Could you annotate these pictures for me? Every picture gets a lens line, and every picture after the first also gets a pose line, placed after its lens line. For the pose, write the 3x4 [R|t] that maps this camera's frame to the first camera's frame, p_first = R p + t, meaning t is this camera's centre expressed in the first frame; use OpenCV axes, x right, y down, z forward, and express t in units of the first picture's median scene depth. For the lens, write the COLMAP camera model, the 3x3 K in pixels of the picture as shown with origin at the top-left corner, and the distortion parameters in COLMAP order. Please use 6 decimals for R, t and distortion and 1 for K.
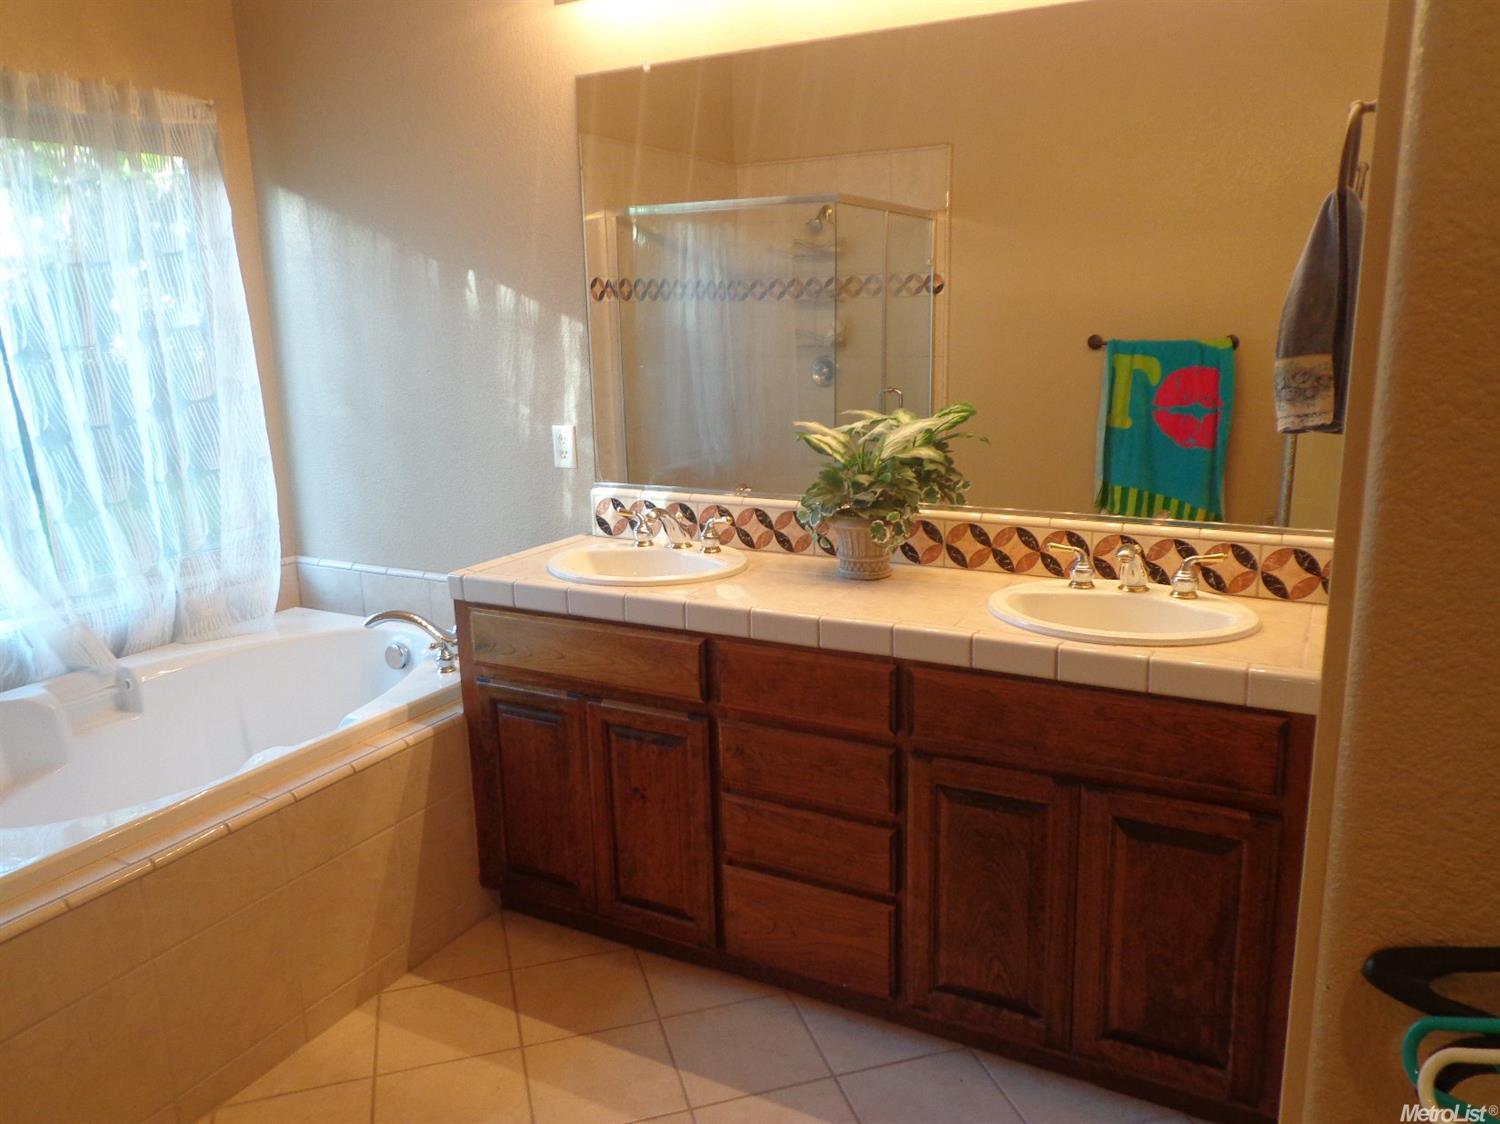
lens RADIAL K [[1108.9, 0, 743.8], [0, 1108.9, 563.1], [0, 0, 1]] dist [-0.011144, 0.011962]
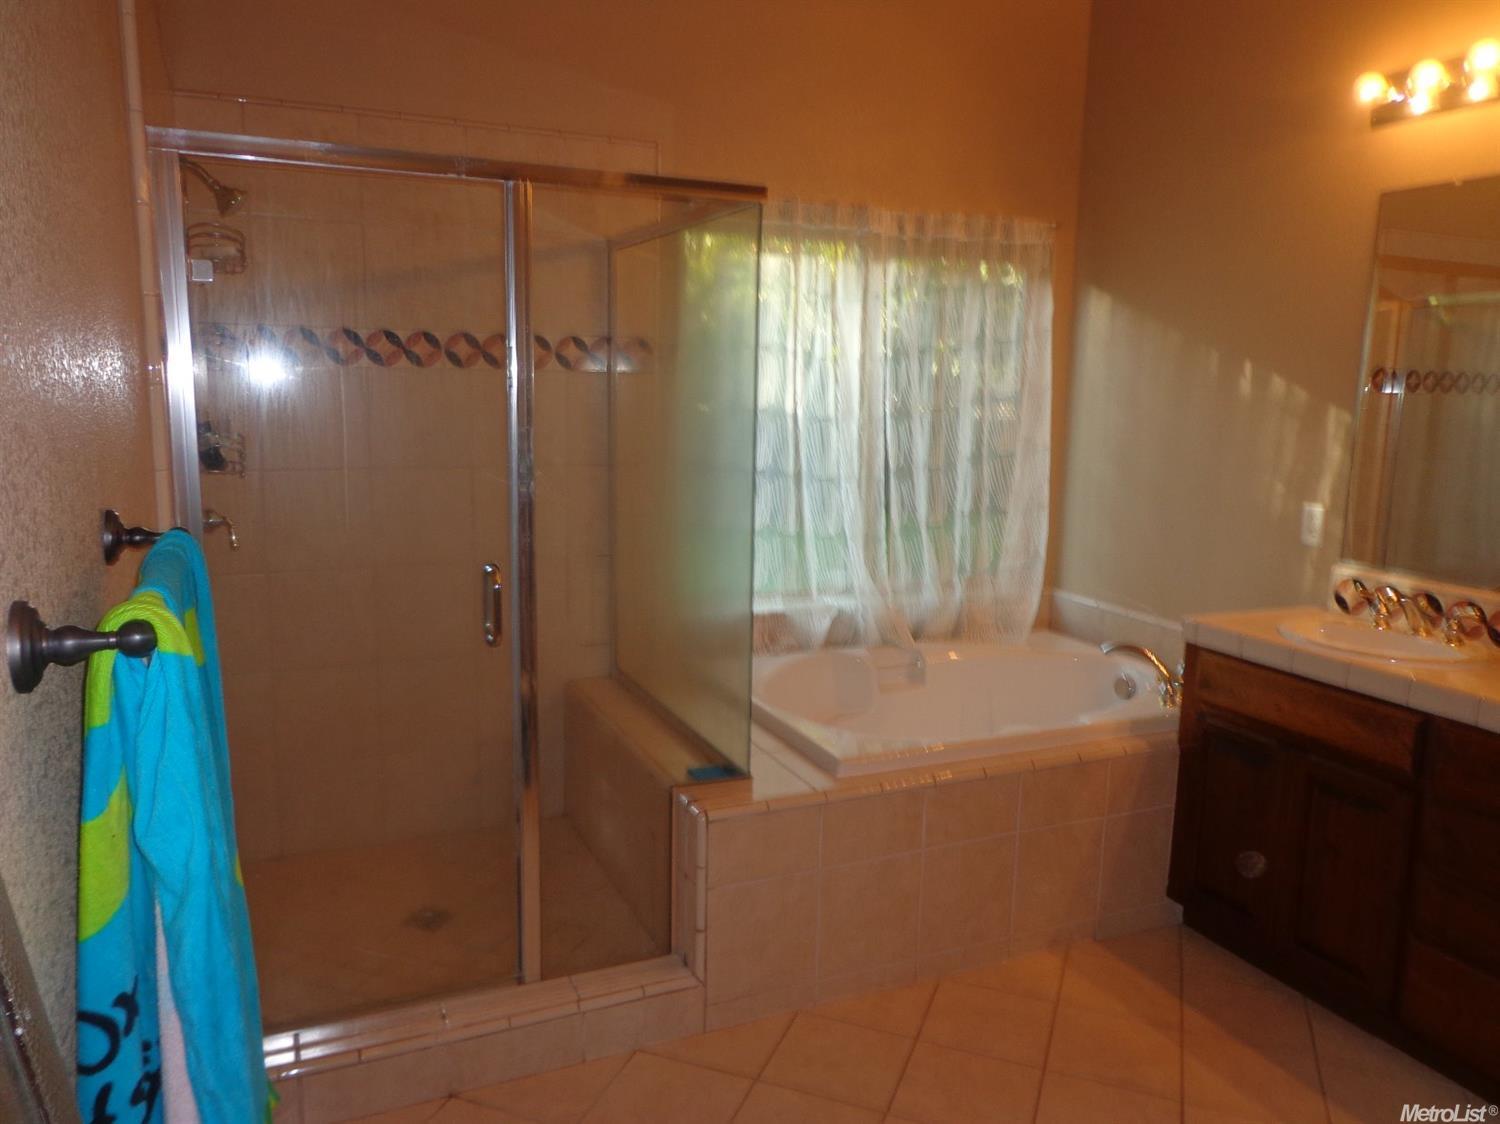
lens RADIAL K [[1108.9, 0, 745.7], [0, 1108.9, 552.0], [0, 0, 1]] dist [-0.011144, 0.011962]
pose [[0.794837, 0.134290, -0.591778, 0.042276], [-0.173642, 0.984761, -0.009756, 0.029020], [0.581449, 0.110512, 0.806042, -0.197741]]
